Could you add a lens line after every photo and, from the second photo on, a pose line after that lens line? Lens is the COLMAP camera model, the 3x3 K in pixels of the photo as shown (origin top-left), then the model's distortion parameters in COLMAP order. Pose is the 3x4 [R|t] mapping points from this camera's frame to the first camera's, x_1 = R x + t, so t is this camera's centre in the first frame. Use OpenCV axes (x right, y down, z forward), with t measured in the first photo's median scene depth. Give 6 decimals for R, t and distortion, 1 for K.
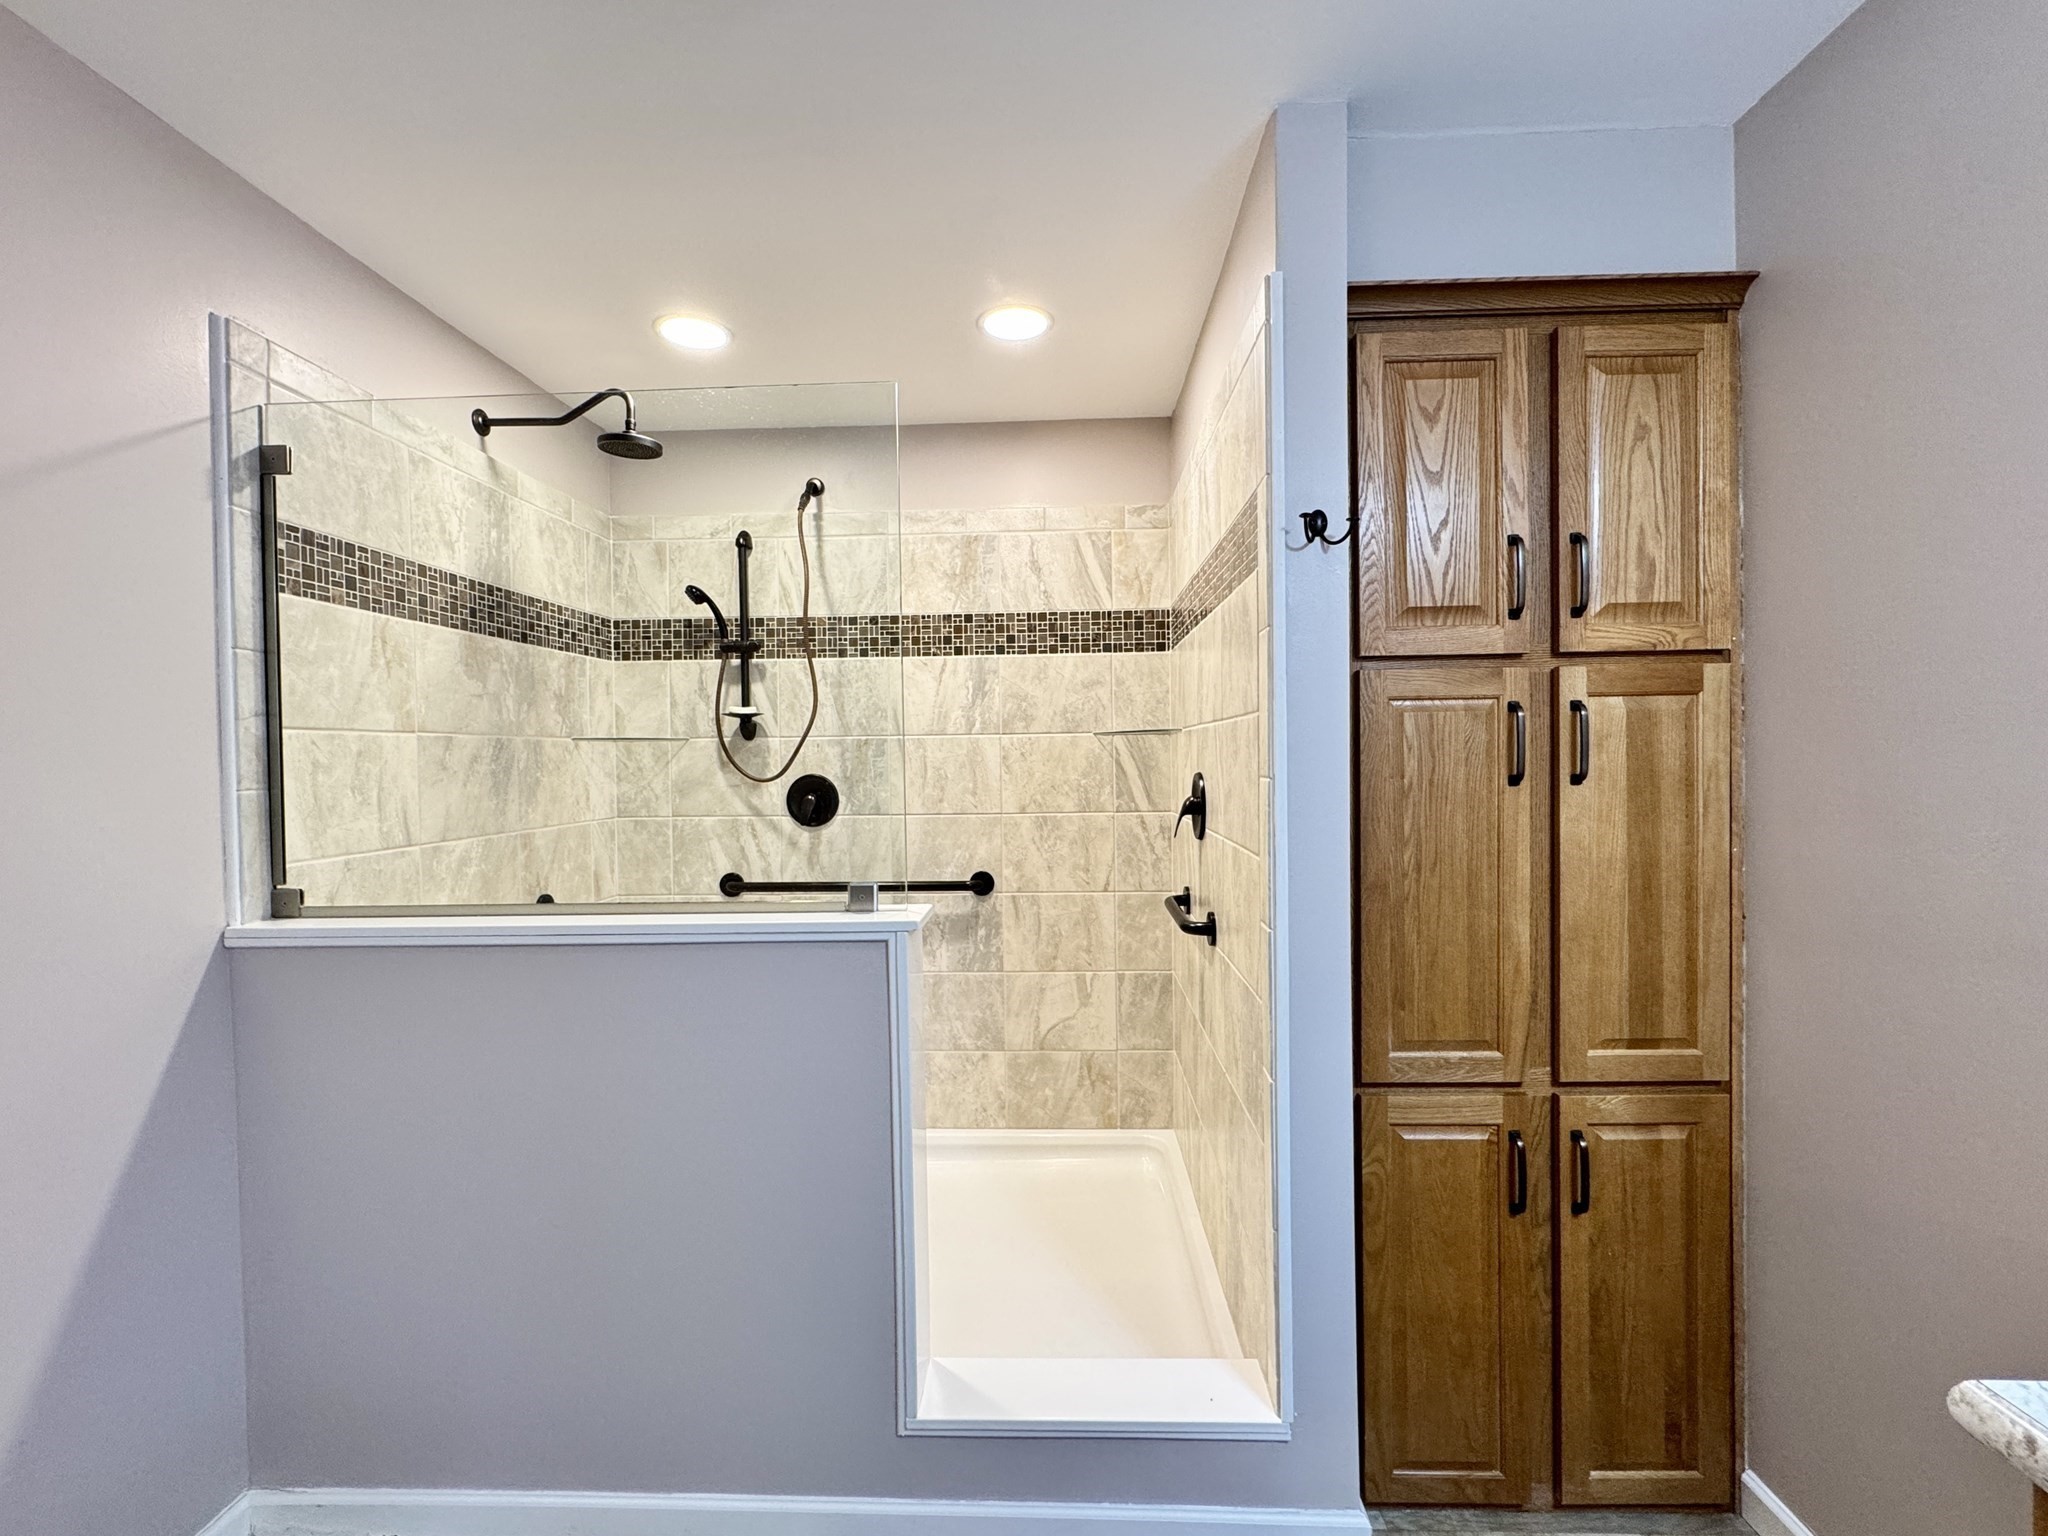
lens RADIAL K [[818.9, 0, 1024.3], [0, 818.9, 769.8], [0, 0, 1]] dist [-0.001428, 0.000470]
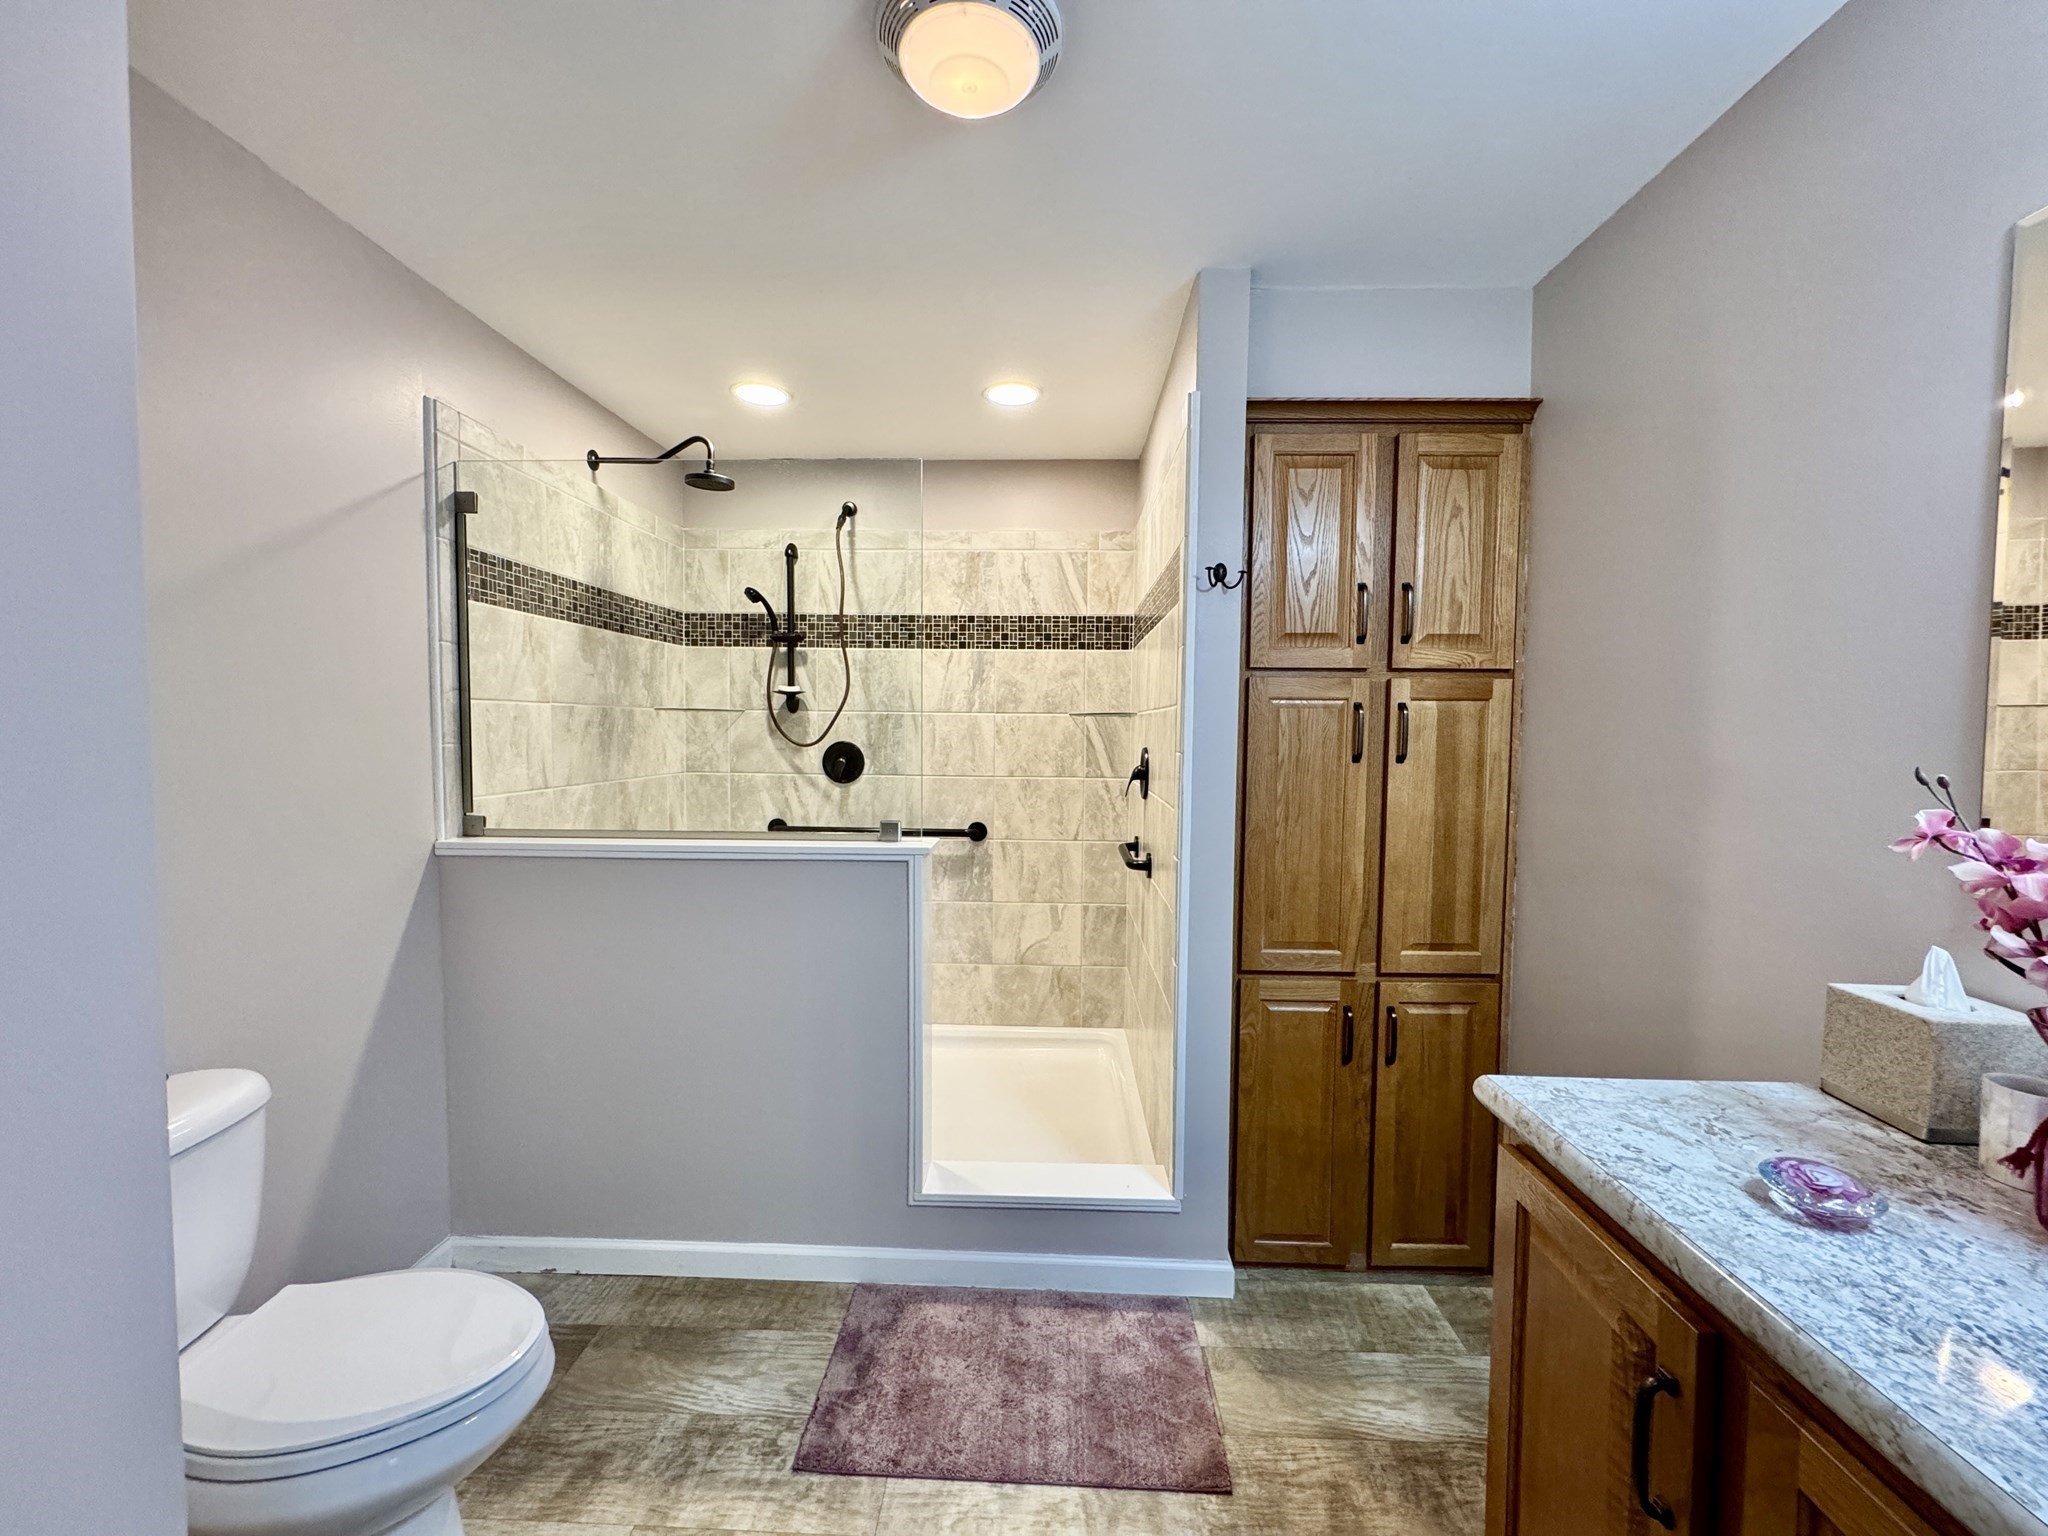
lens RADIAL K [[818.9, 0, 1032.2], [0, 818.9, 767.2], [0, 0, 1]] dist [-0.001428, 0.000470]
pose [[0.999672, 0.024294, 0.008147, 0.030624], [-0.024549, 0.999160, 0.032824, -0.005088], [-0.007343, -0.033013, 0.999428, -0.390817]]
